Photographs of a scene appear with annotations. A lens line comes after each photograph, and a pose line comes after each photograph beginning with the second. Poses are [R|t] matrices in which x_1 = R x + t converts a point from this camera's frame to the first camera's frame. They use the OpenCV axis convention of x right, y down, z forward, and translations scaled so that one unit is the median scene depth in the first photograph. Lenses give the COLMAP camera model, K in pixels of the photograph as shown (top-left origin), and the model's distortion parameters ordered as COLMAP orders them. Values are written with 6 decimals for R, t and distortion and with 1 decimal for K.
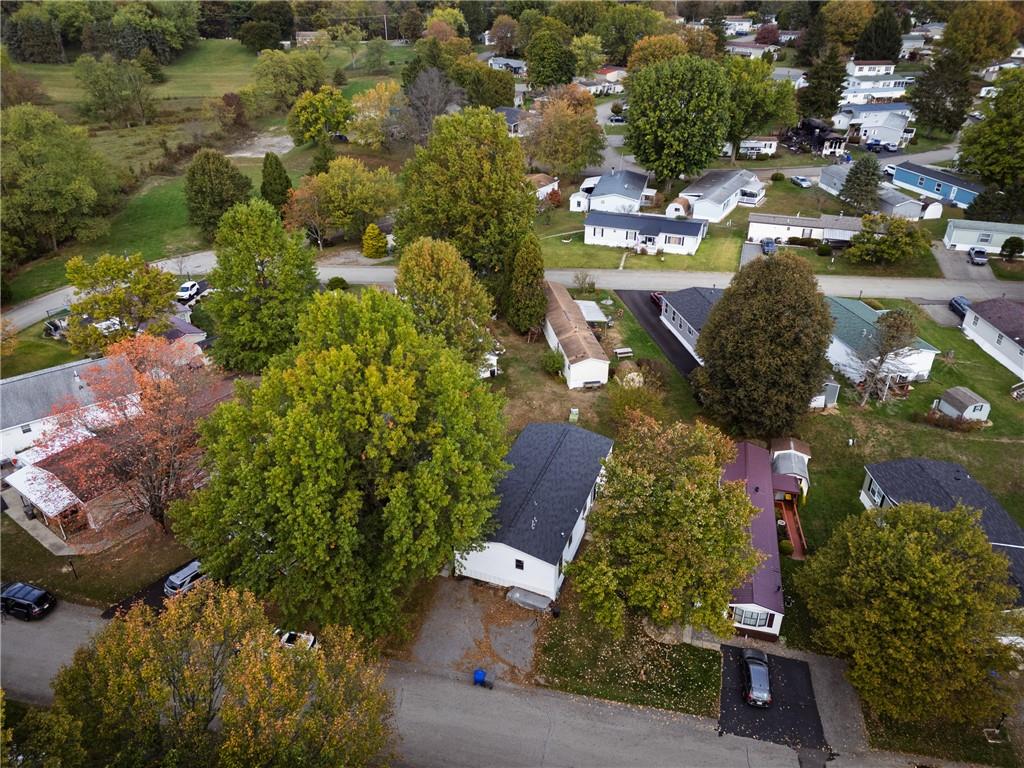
lens RADIAL K [[744.5, 0, 515.1], [0, 744.5, 384.2], [0, 0, 1]] dist [0.102445, -0.111499]
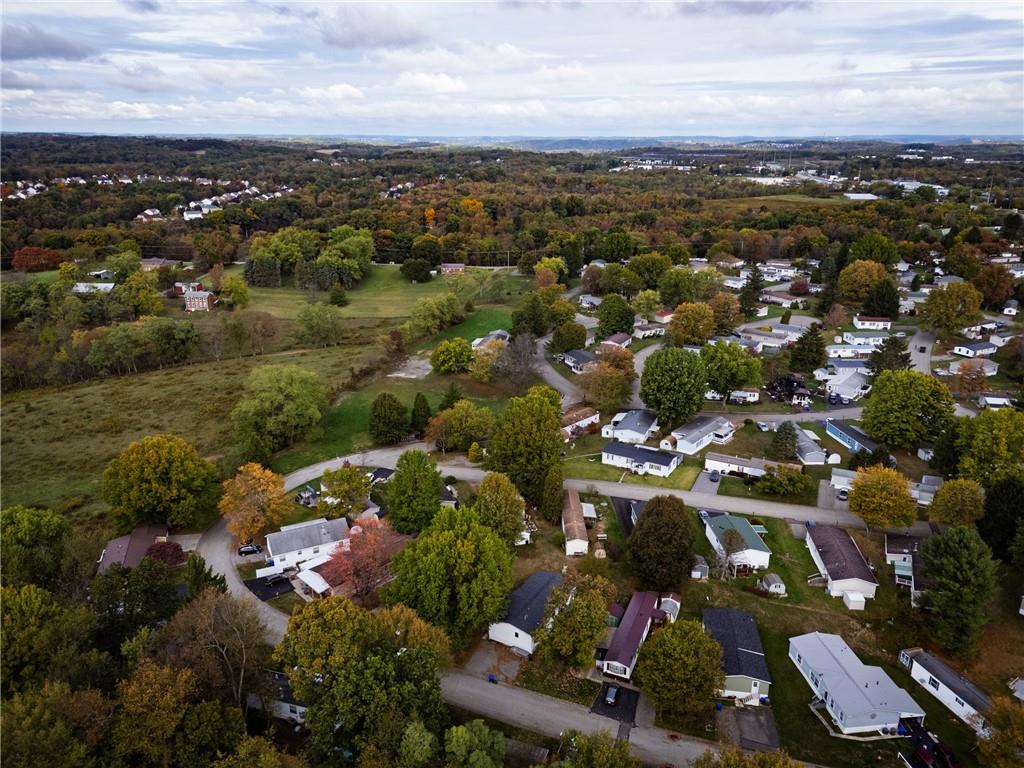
lens RADIAL K [[744.5, 0, 515.1], [0, 744.5, 384.2], [0, 0, 1]] dist [0.102445, -0.111499]
pose [[0.987238, 0.054246, -0.149727, 0.153986], [-0.083581, 0.976792, -0.197207, -0.023238], [0.135554, 0.207205, 0.968861, -0.686844]]
